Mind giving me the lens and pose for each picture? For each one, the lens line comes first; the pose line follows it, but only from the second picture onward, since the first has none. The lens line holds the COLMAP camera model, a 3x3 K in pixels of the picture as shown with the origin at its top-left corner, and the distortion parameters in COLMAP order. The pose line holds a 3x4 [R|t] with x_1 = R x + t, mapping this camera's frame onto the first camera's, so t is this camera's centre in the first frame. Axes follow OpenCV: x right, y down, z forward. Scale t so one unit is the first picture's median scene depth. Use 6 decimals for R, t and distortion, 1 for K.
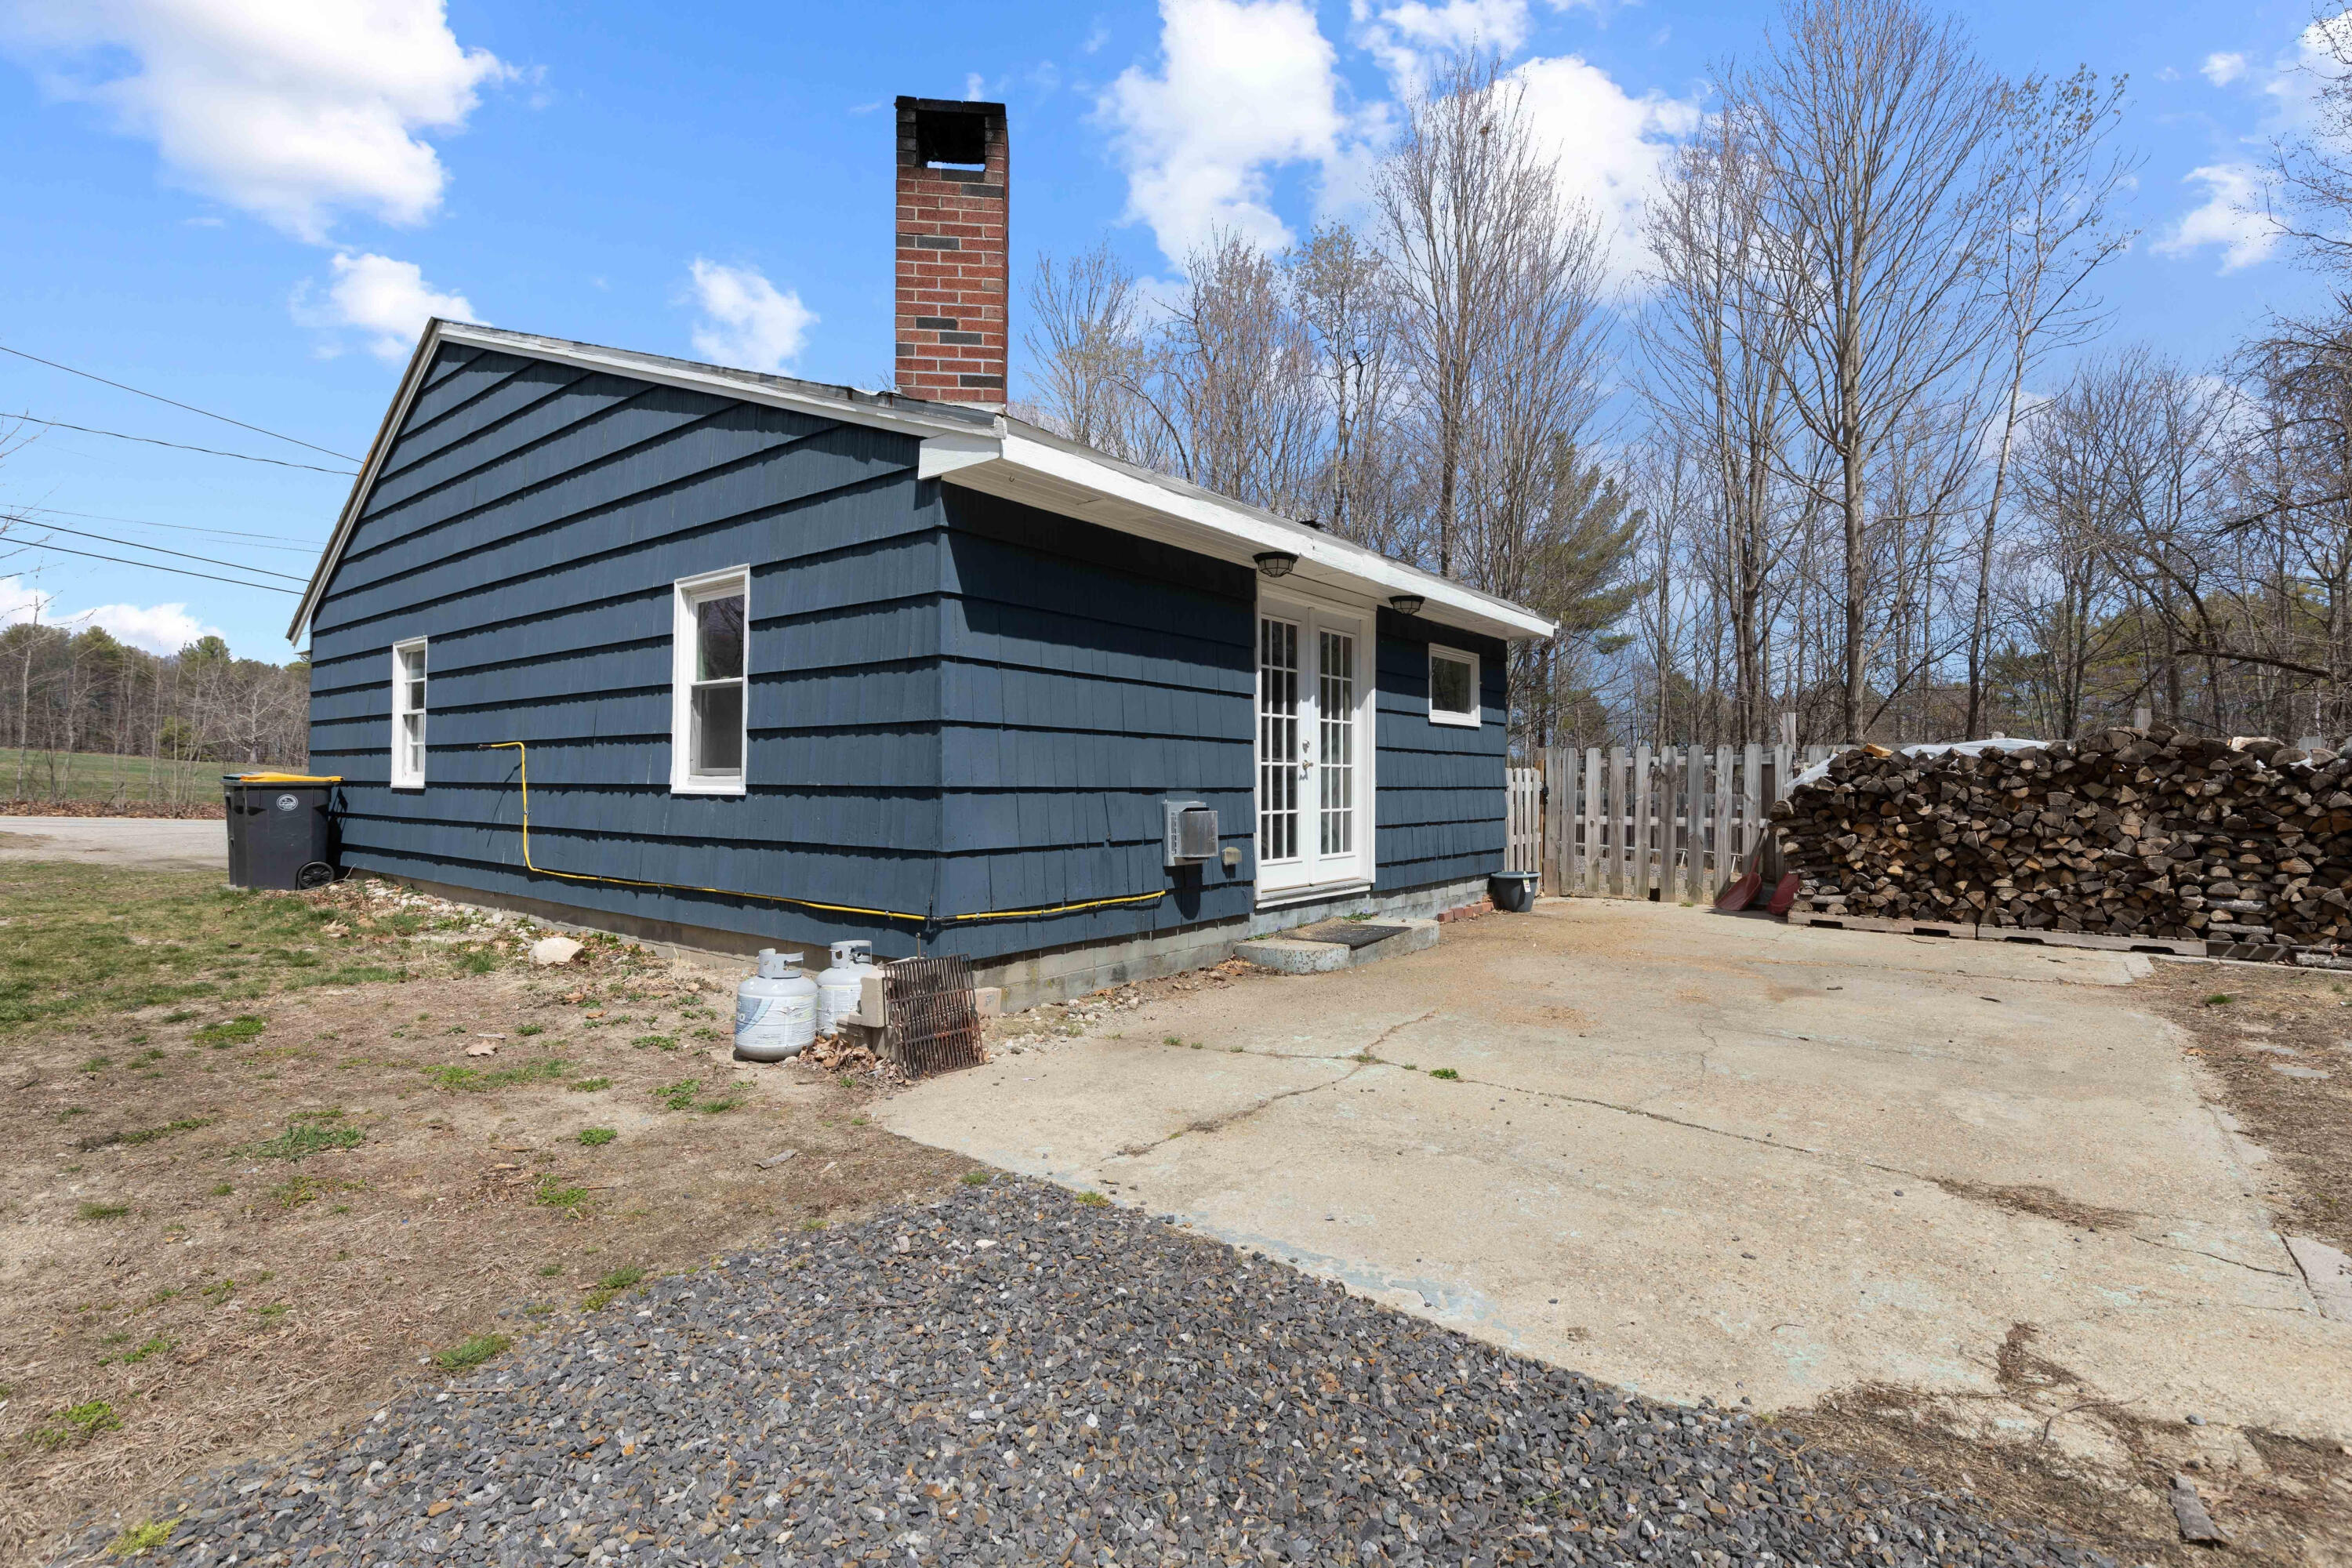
lens RADIAL K [[1066.6, 0, 1178.8], [0, 1066.6, 786.4], [0, 0, 1]] dist [0.004482, 0.000058]
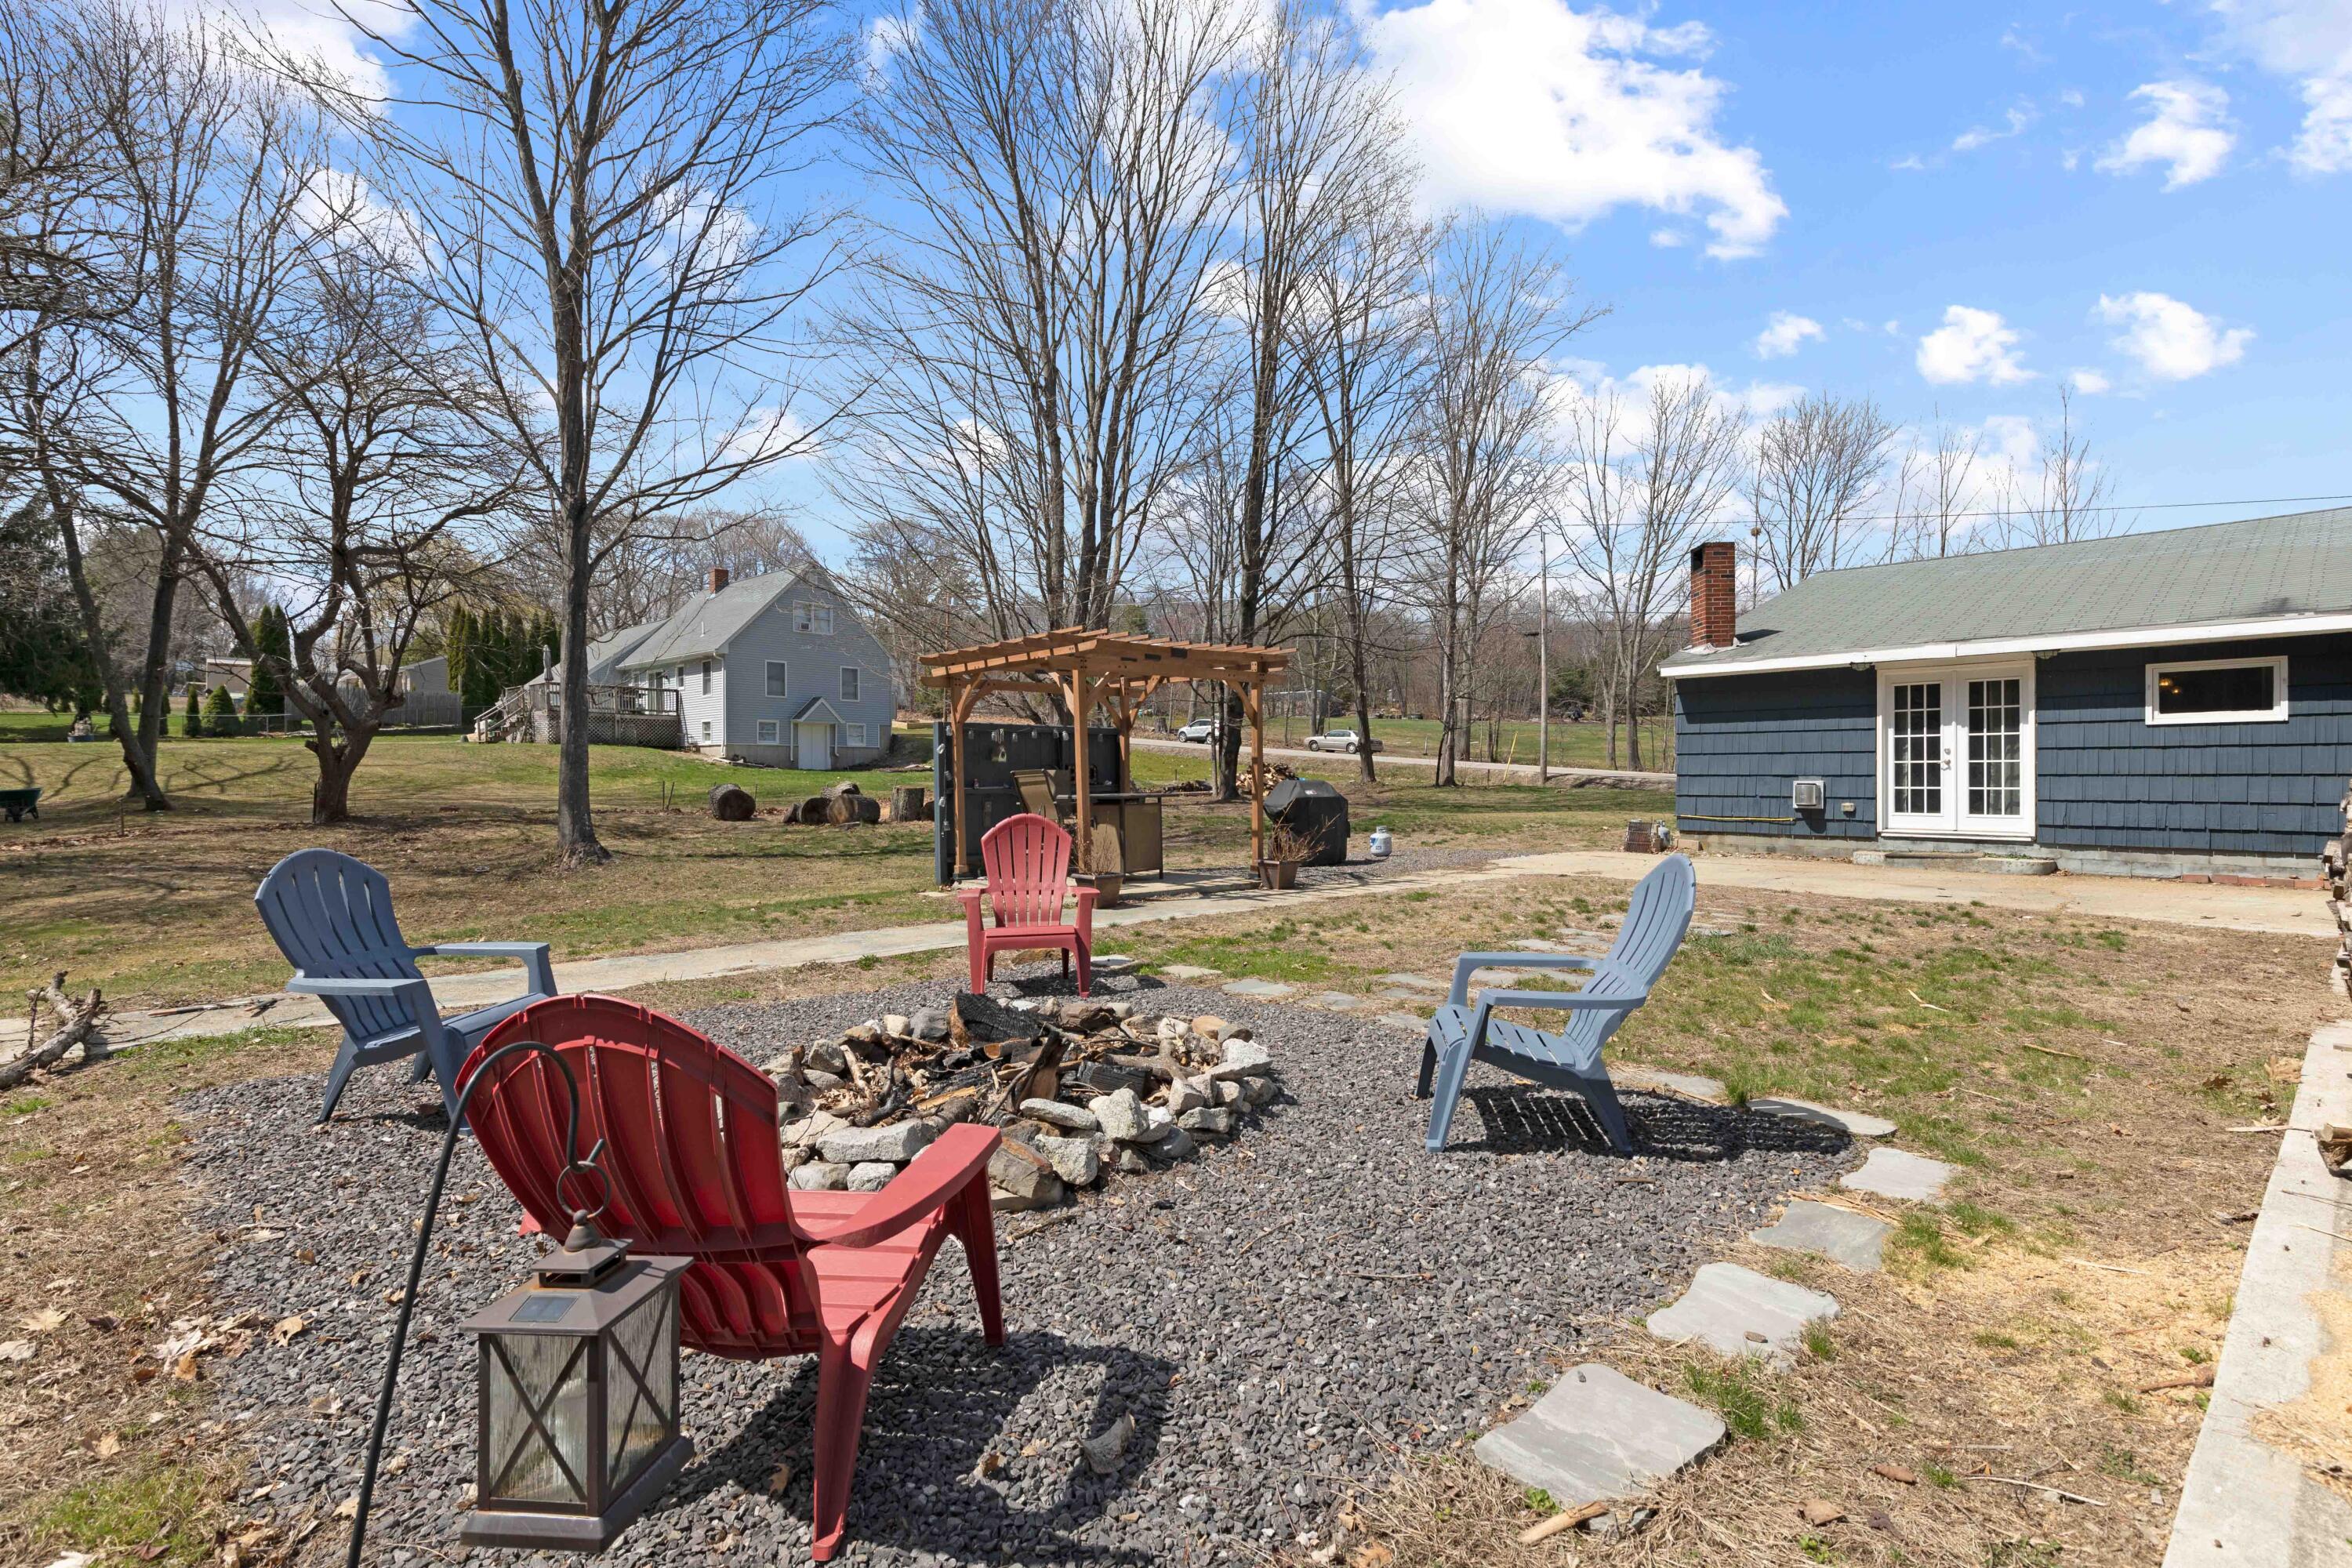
lens RADIAL K [[1066.6, 0, 1179.8], [0, 1066.6, 779.6], [0, 0, 1]] dist [0.004482, 0.000058]
pose [[-0.198717, 0.003040, -0.980052, 2.096011], [-0.000228, 0.999995, 0.003148, 0.004386], [0.980057, 0.000849, -0.198715, 0.113523]]
